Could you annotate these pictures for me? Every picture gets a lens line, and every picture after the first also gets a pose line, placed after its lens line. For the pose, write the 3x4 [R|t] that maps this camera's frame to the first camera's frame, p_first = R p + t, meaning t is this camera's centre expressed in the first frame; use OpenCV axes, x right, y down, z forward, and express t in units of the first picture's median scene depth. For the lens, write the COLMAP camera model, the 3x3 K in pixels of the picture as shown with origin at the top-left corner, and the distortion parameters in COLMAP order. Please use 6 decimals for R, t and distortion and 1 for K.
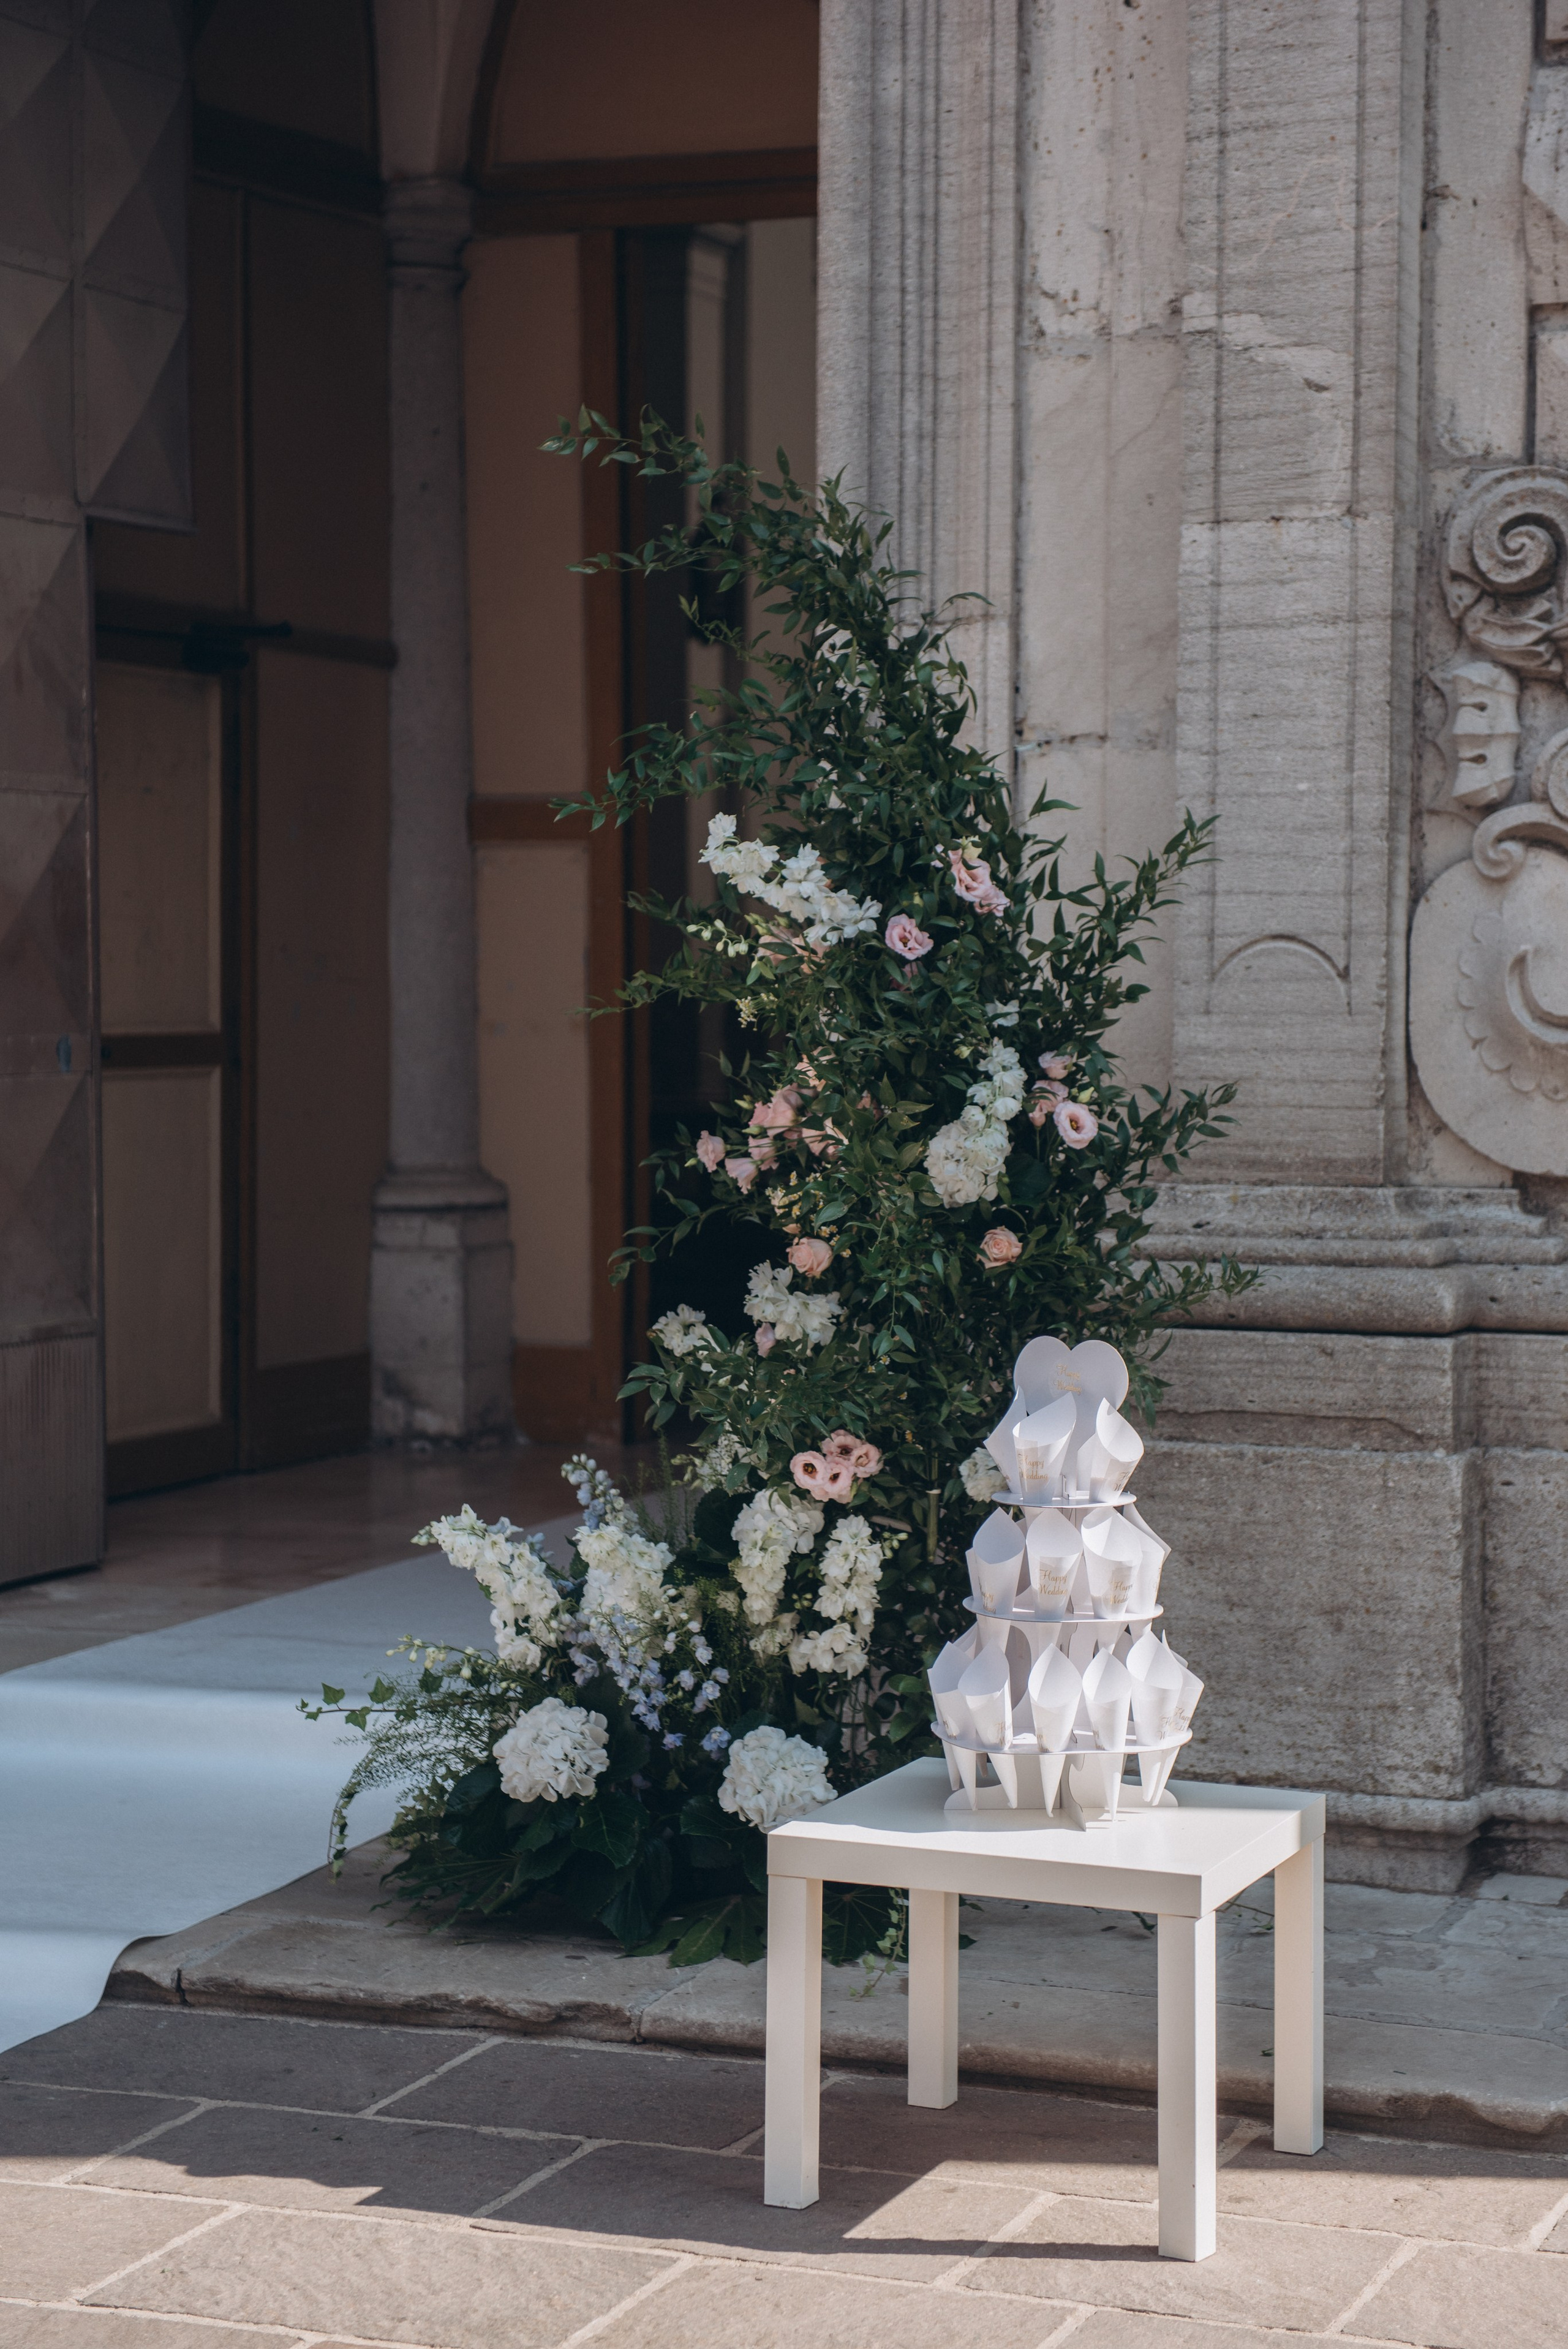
lens RADIAL K [[4479.4, 0, 784.0], [0, 4479.4, 1174.5], [0, 0, 1]] dist [0.182790, -0.034512]
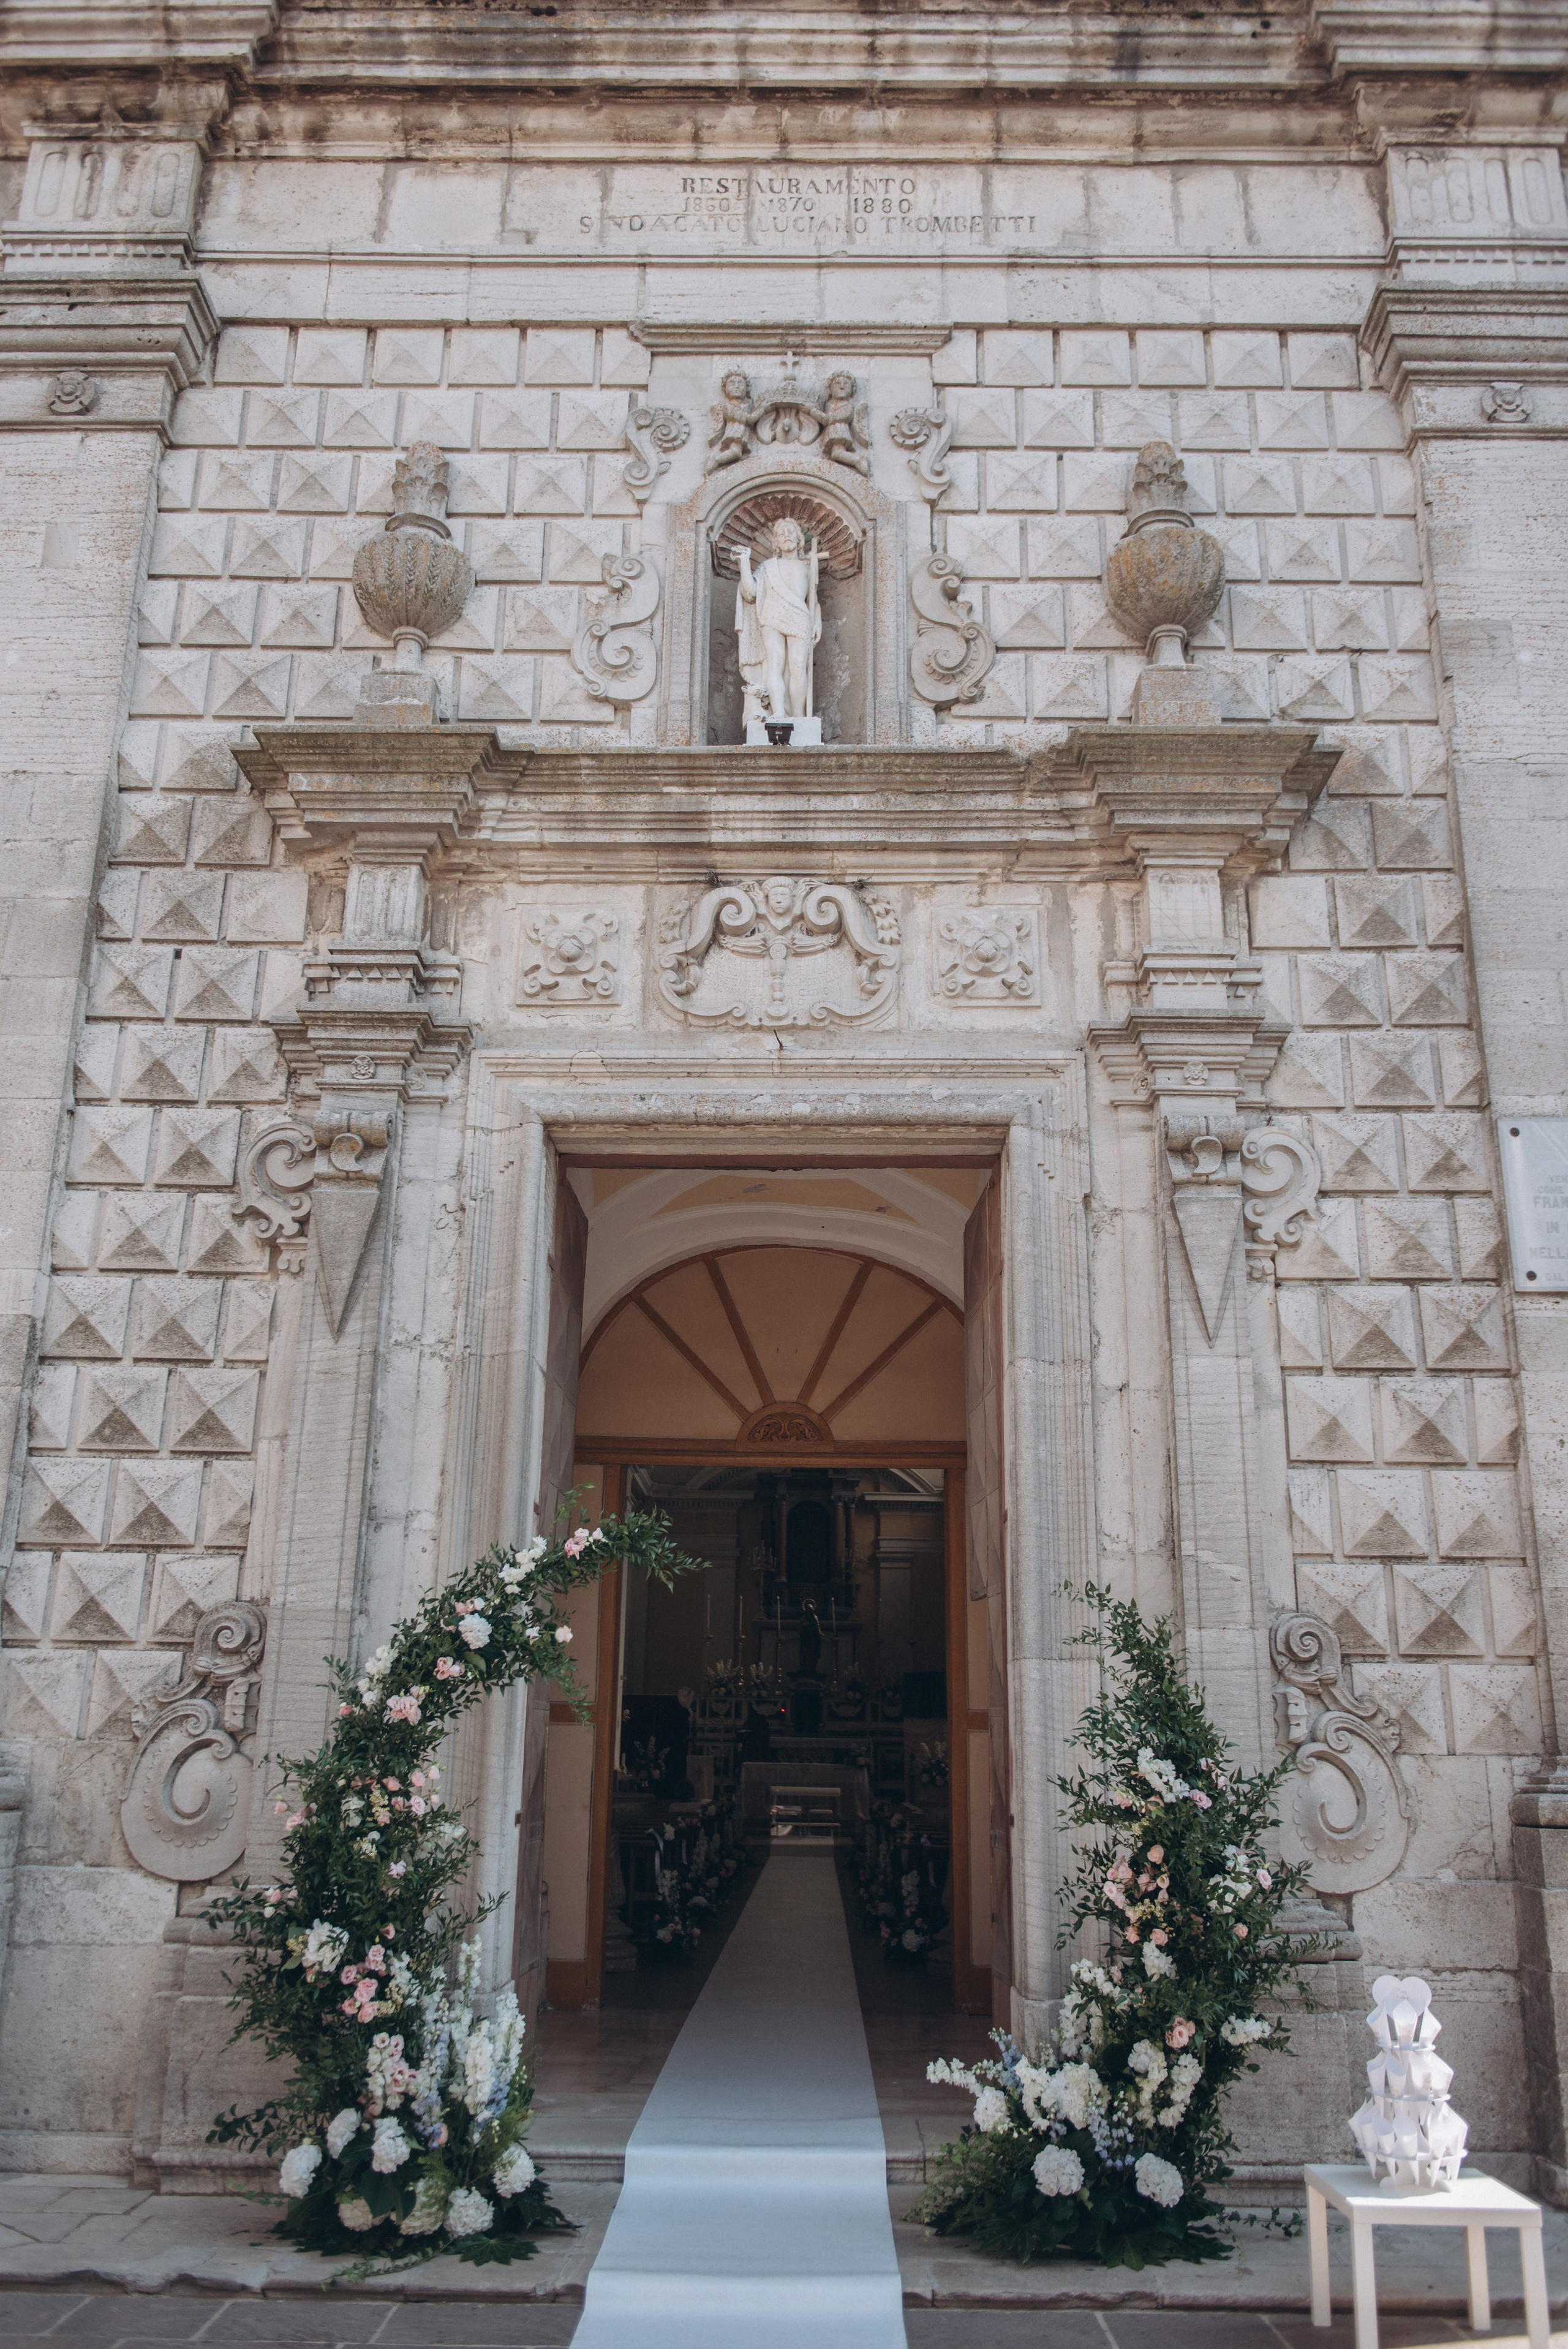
lens RADIAL K [[1852.3, 0, 783.9], [0, 1852.3, 1166.9], [0, 0, 1]] dist [0.024154, -0.051775]
pose [[0.927980, 0.125449, 0.350879, -0.552871], [0.001422, 0.940428, -0.339990, -0.030080], [-0.372628, 0.316002, 0.872520, 0.058178]]
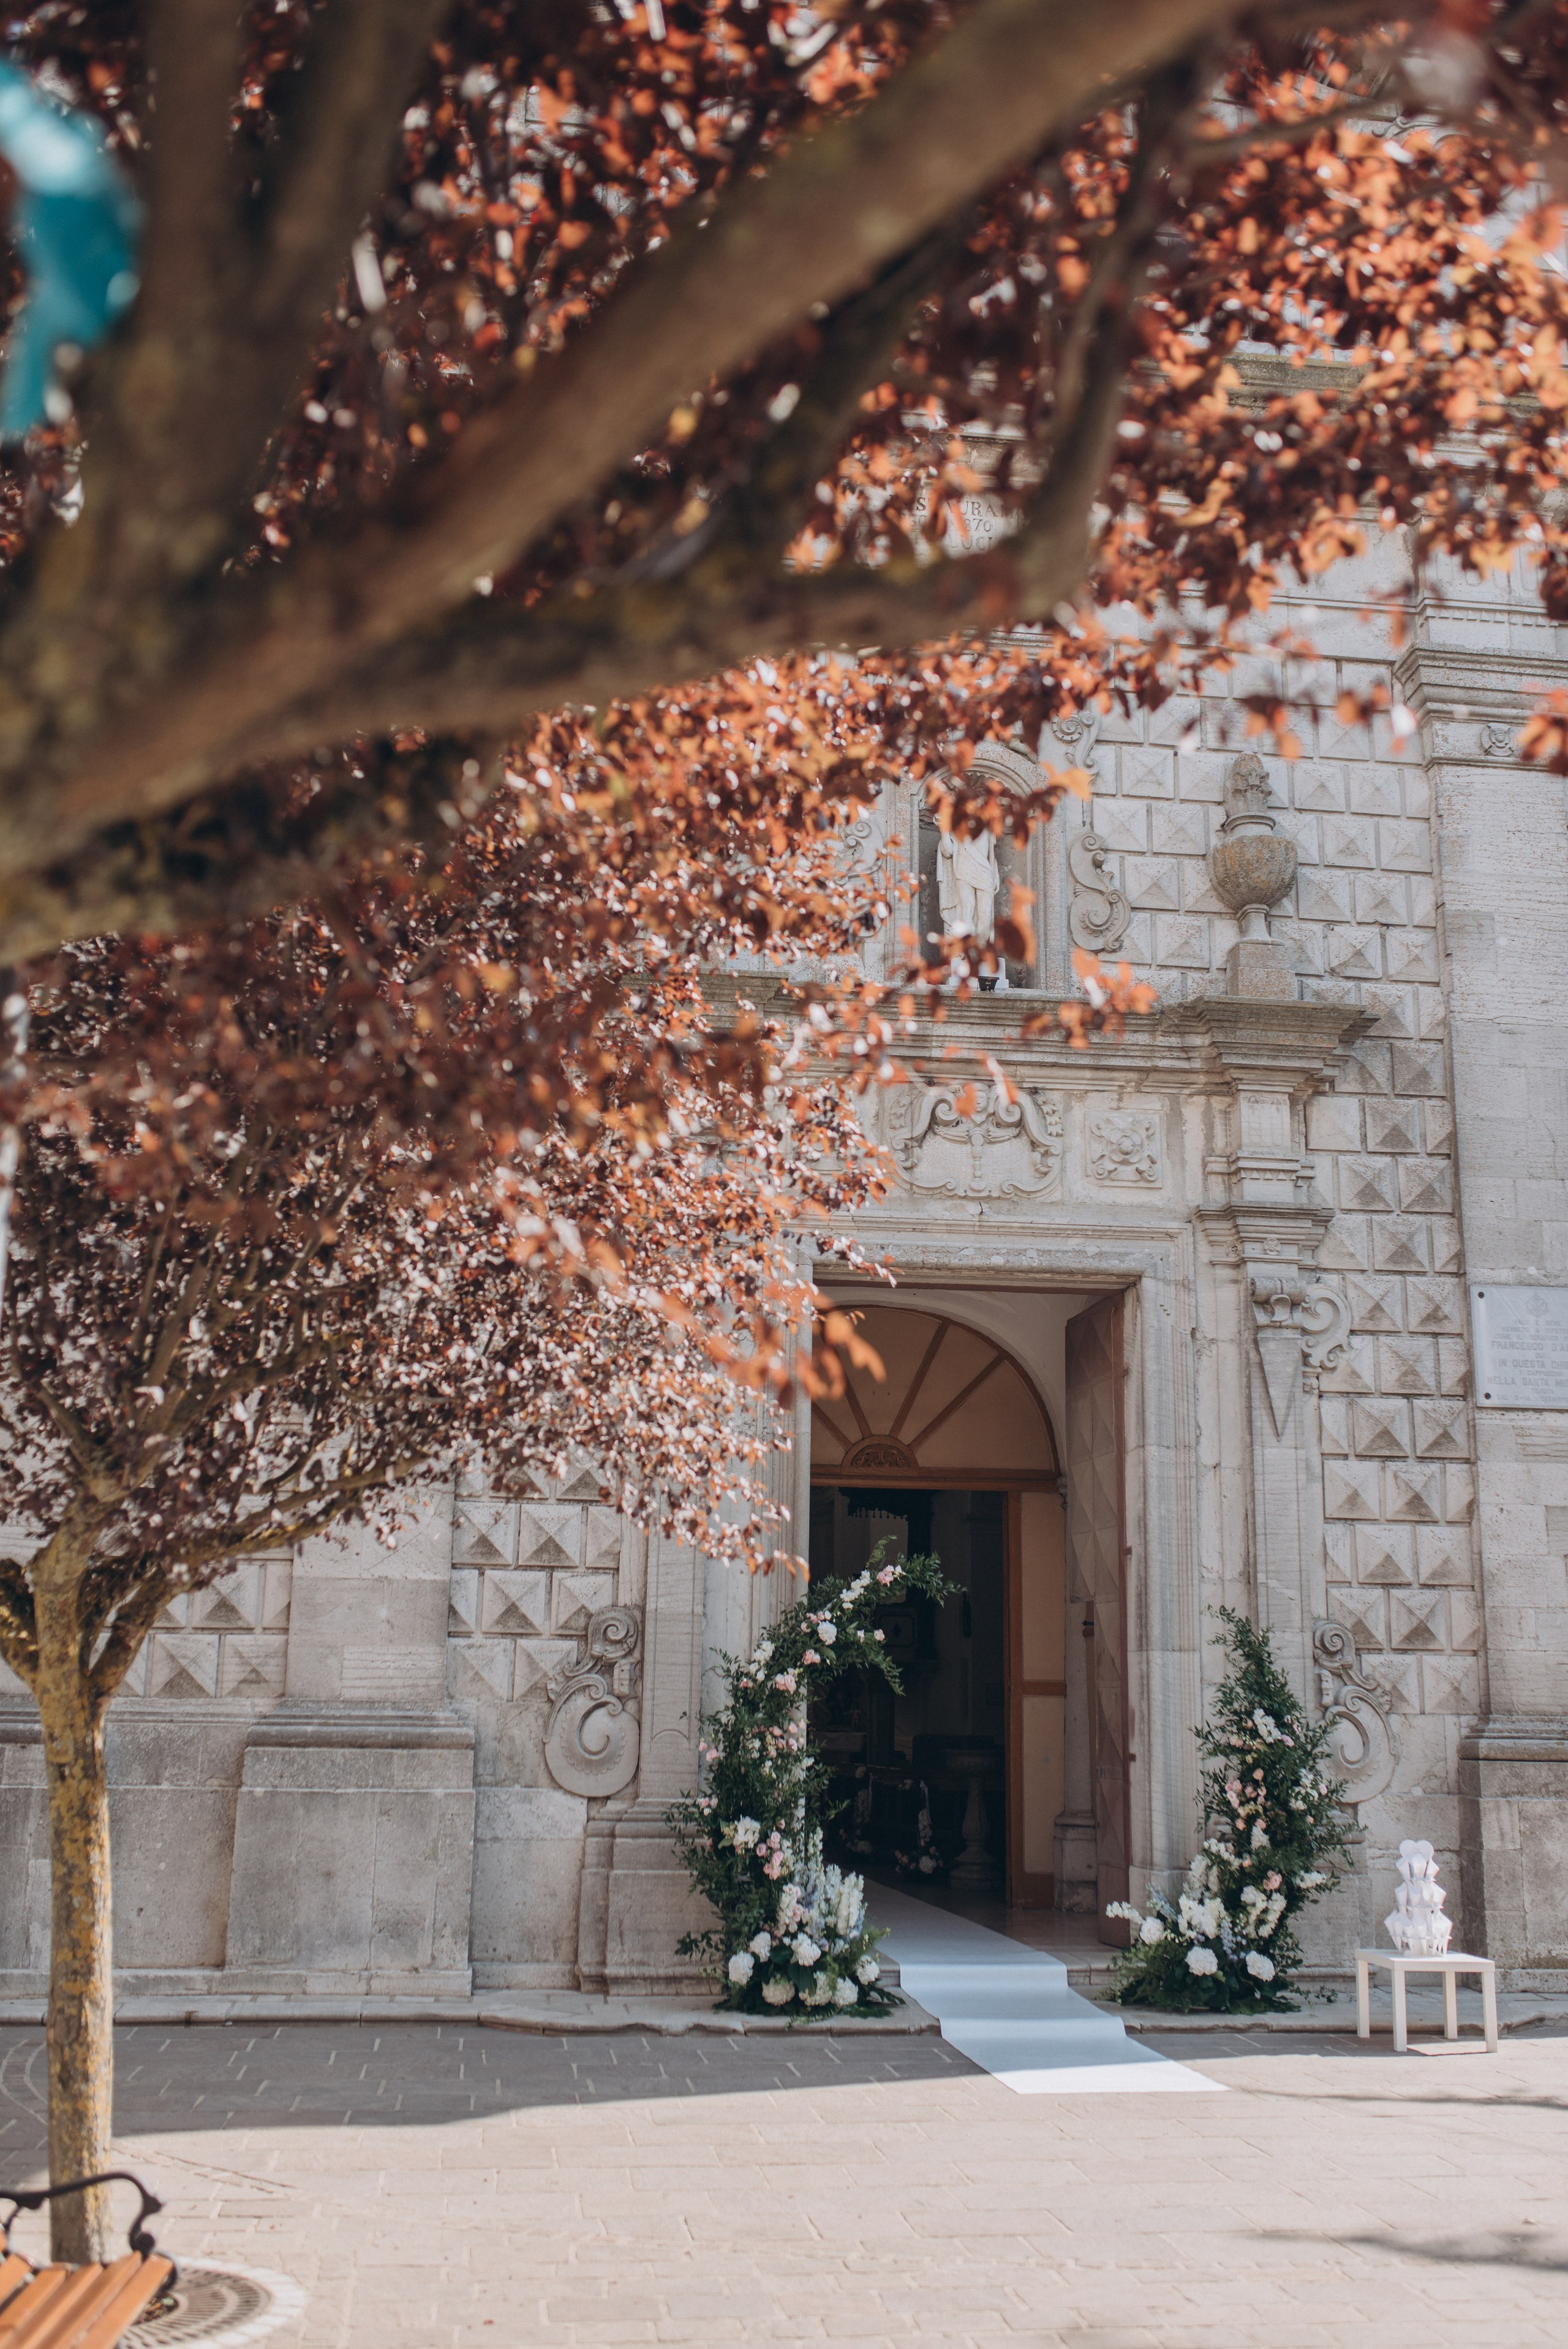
lens RADIAL K [[2220.7, 0, 784.0], [0, 2220.7, 1174.5], [0, 0, 1]] dist [0.000823, 0.008578]
pose [[0.867276, 0.132686, 0.479820, -1.280463], [0.004869, 0.961520, -0.274693, 0.003531], [-0.497804, 0.240571, 0.833257, -0.518051]]
